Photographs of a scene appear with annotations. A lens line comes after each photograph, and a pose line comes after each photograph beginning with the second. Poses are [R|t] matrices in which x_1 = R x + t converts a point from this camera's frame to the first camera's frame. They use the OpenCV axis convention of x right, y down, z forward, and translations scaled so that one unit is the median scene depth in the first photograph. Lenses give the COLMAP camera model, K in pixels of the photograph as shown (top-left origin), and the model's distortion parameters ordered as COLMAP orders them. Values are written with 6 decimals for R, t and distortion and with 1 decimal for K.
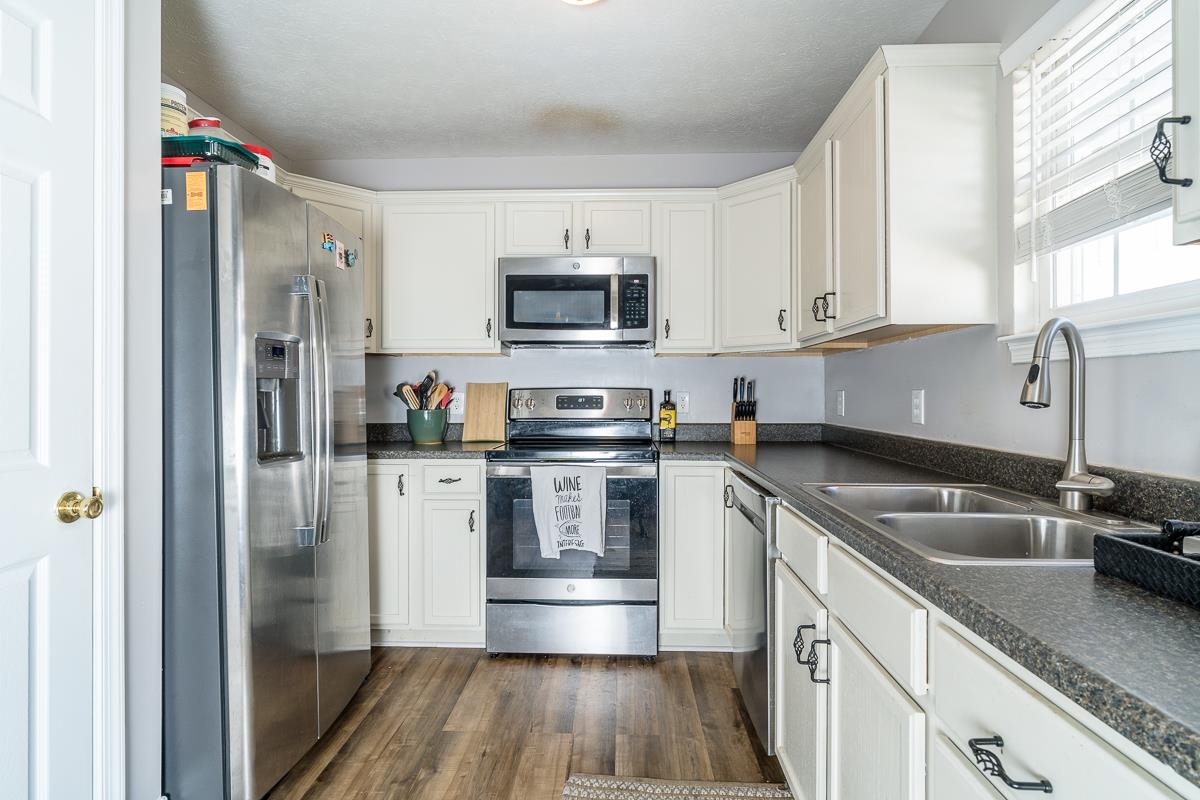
lens RADIAL K [[625.1, 0, 600.0], [0, 625.1, 400.0], [0, 0, 1]] dist [-0.000228, 0.000274]
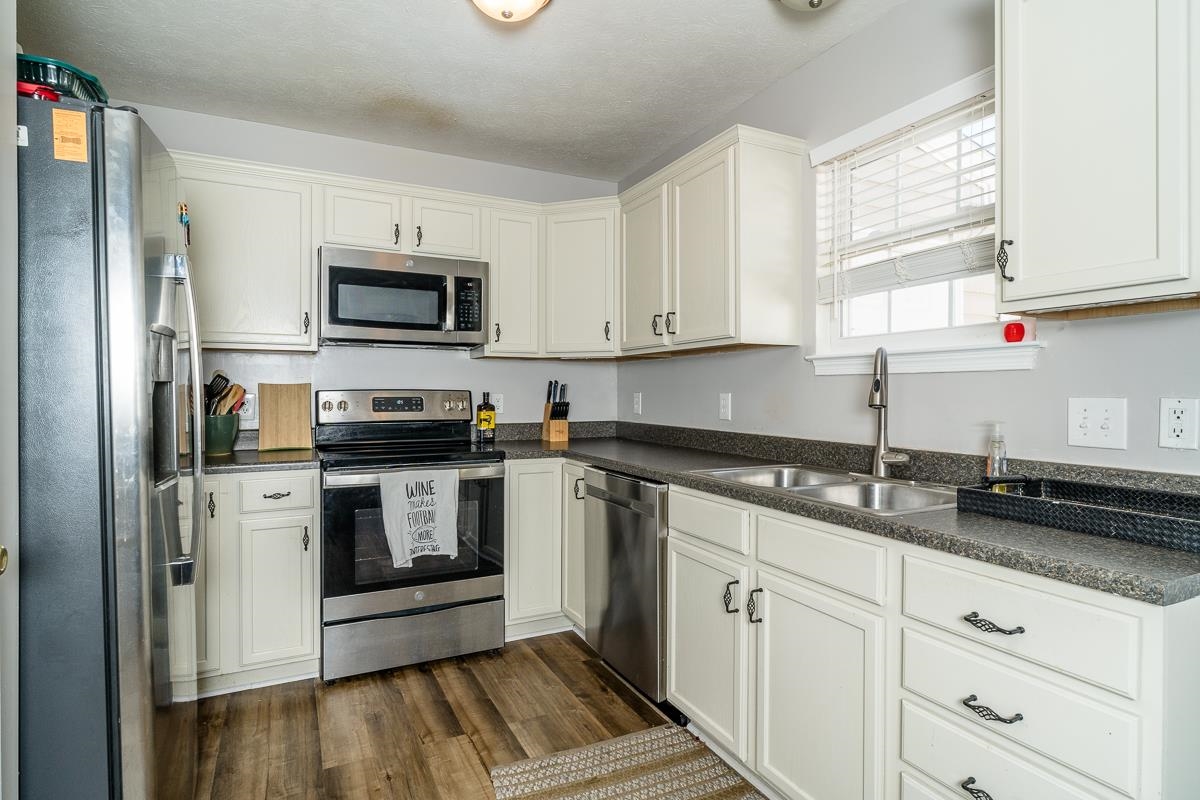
lens RADIAL K [[625.6, 0, 600.0], [0, 625.6, 400.0], [0, 0, 1]] dist [-0.003508, 0.000249]
pose [[0.875328, -0.005032, 0.483504, -0.273553], [0.003258, 0.999985, 0.004510, -0.007652], [-0.483519, -0.002372, 0.875331, 0.011688]]
